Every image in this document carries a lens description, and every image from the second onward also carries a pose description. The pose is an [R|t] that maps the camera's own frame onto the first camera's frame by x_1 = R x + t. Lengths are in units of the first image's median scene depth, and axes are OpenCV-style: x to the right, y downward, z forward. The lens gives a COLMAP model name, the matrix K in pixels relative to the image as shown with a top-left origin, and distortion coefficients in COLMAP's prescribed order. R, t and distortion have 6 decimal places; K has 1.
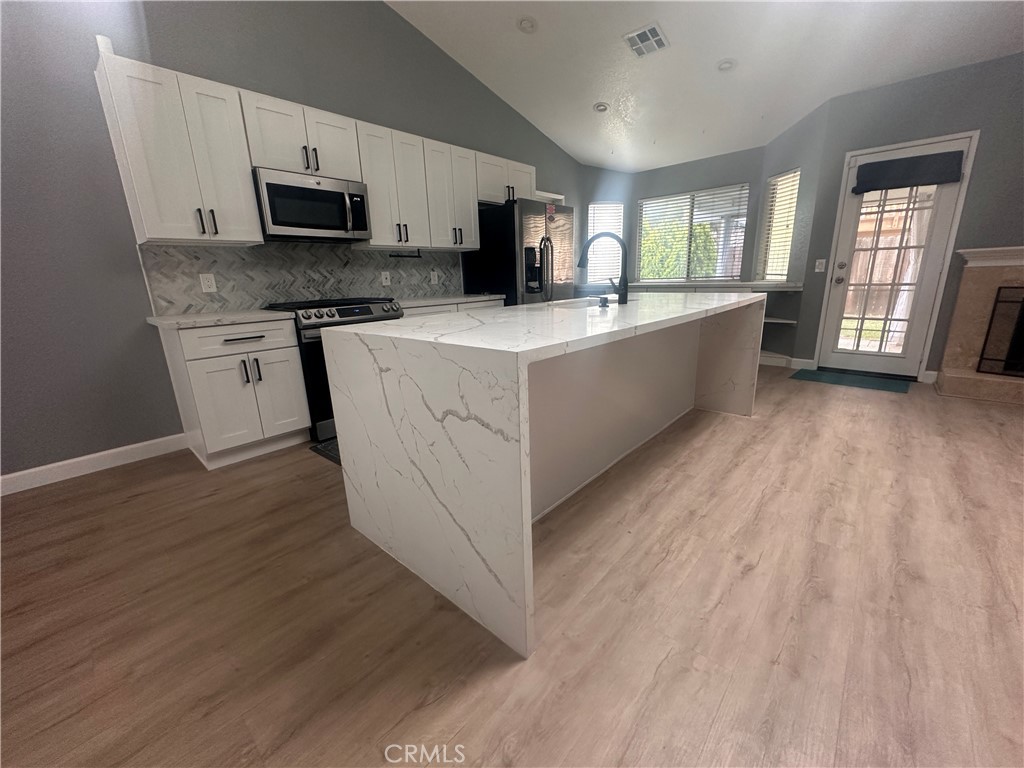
lens RADIAL K [[409.8, 0, 512.0], [0, 409.8, 384.0], [0, 0, 1]] dist [-0.002396, 0.000217]
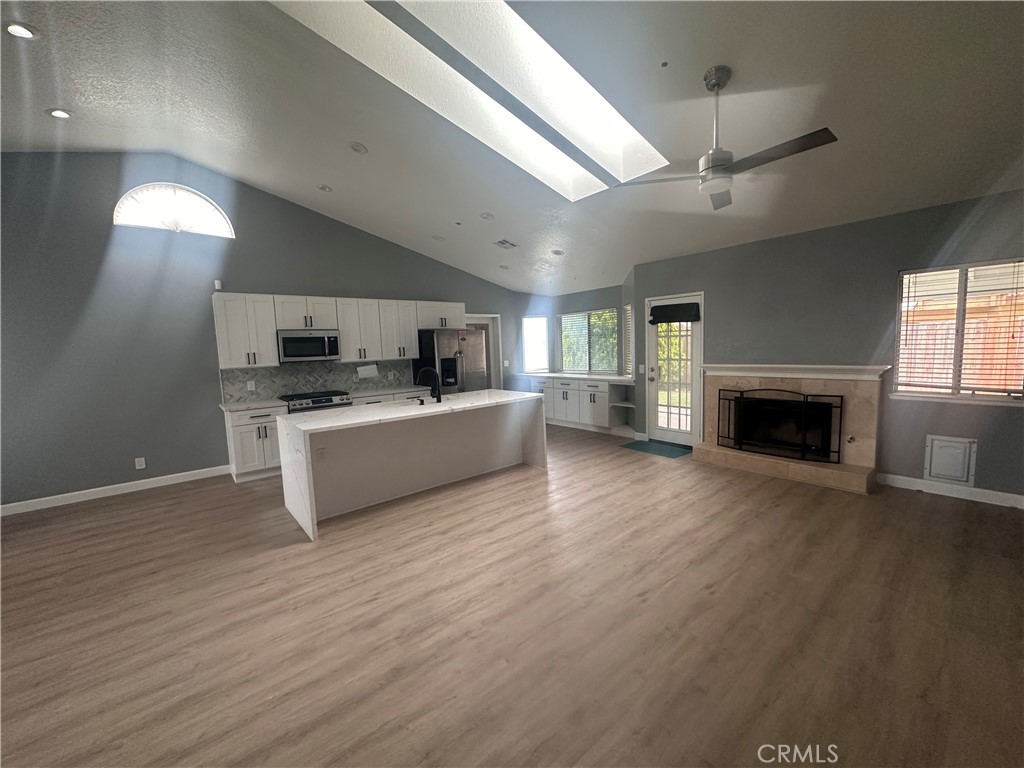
lens RADIAL K [[409.8, 0, 512.0], [0, 409.8, 384.0], [0, 0, 1]] dist [-0.002396, 0.000217]
pose [[0.989948, 0.008174, -0.141195, 0.682840], [-0.030337, 0.987363, -0.155541, 0.006709], [0.138139, 0.158261, 0.977687, -0.655510]]
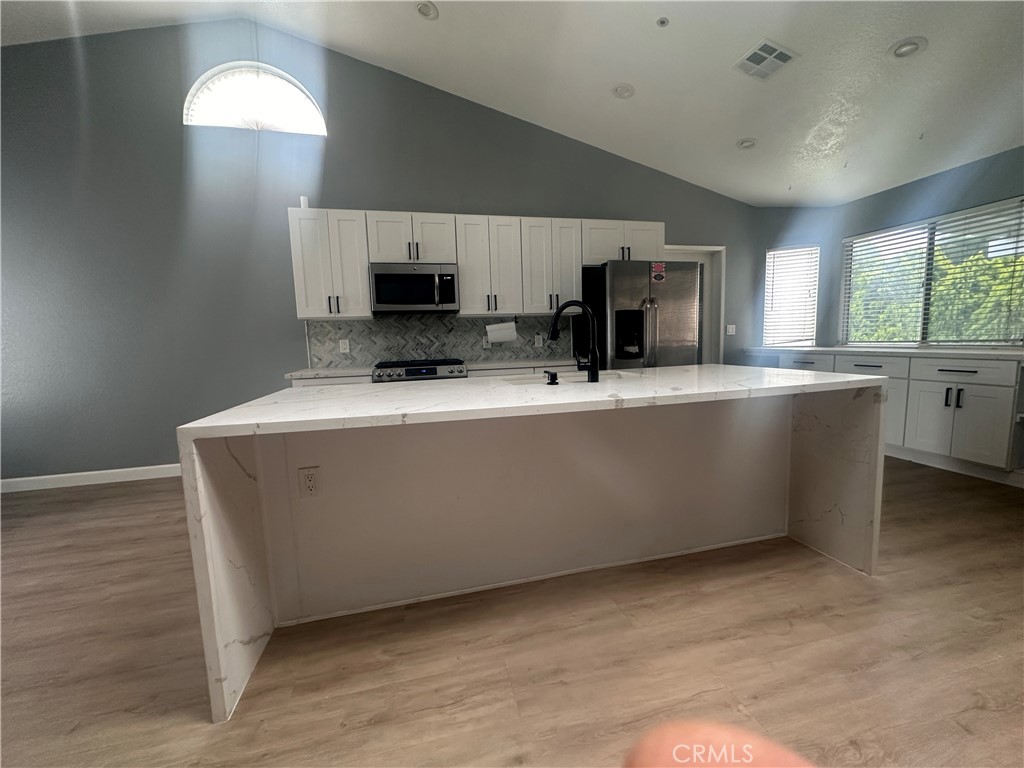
lens RADIAL K [[409.8, 0, 512.0], [0, 409.8, 384.0], [0, 0, 1]] dist [-0.002396, 0.000217]
pose [[0.826707, 0.068422, -0.558456, 0.466282], [-0.138791, 0.986704, -0.084567, -0.075623], [0.545245, 0.147421, 0.825212, 0.171267]]
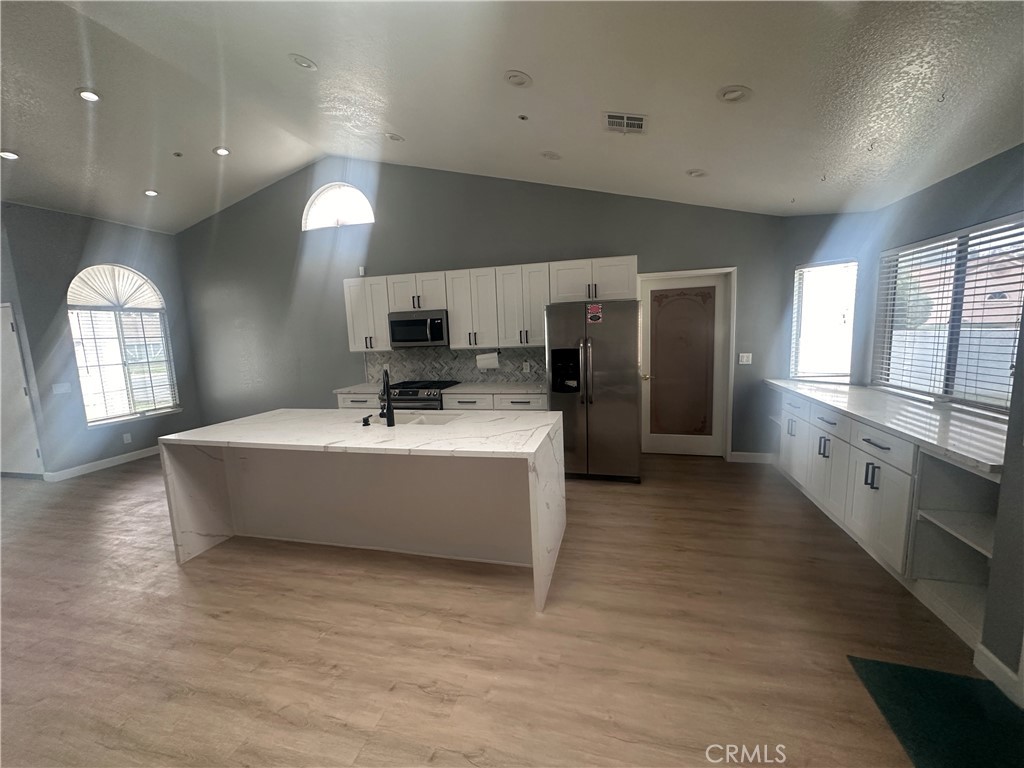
lens RADIAL K [[409.8, 0, 512.0], [0, 409.8, 384.0], [0, 0, 1]] dist [-0.002396, 0.000217]
pose [[0.459940, 0.128533, -0.878598, 1.164222], [-0.203258, 0.978436, 0.036734, -0.338885], [0.864373, 0.161687, 0.476147, 0.551237]]
